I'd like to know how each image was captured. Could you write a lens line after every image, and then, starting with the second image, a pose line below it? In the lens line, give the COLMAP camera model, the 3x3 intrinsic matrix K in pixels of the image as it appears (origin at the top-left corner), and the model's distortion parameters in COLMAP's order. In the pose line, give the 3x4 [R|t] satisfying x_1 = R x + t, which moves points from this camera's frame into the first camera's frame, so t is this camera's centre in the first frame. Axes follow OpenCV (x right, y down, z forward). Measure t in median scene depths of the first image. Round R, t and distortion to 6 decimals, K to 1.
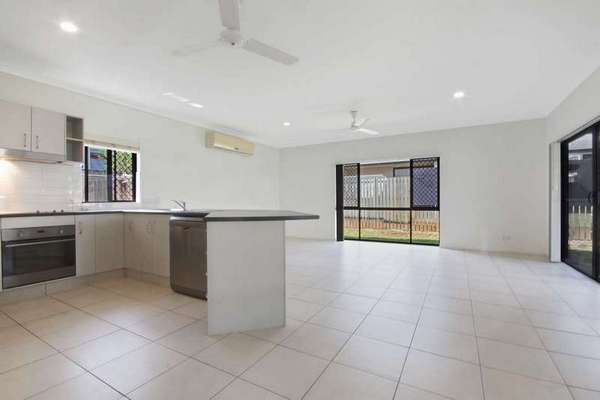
lens RADIAL K [[265.7, 0, 288.8], [0, 265.7, 201.2], [0, 0, 1]] dist [-0.000637, -0.000079]
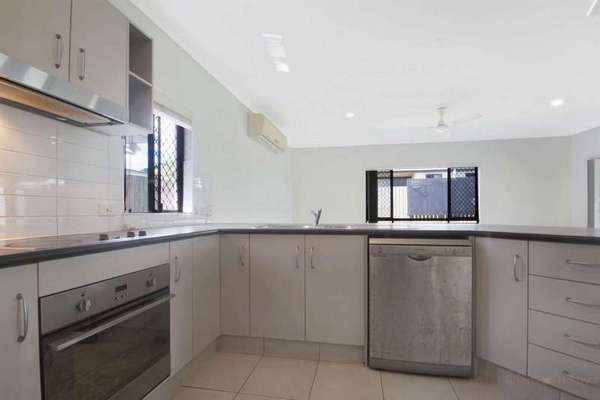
lens RADIAL K [[273.6, 0, 301.6], [0, 273.6, 210.0], [0, 0, 1]] dist [-0.000457, -0.000169]
pose [[0.940067, 0.000995, 0.340987, -0.359918], [0.001330, 0.999977, -0.006585, 0.000452], [-0.340986, 0.006644, 0.940045, 0.232237]]
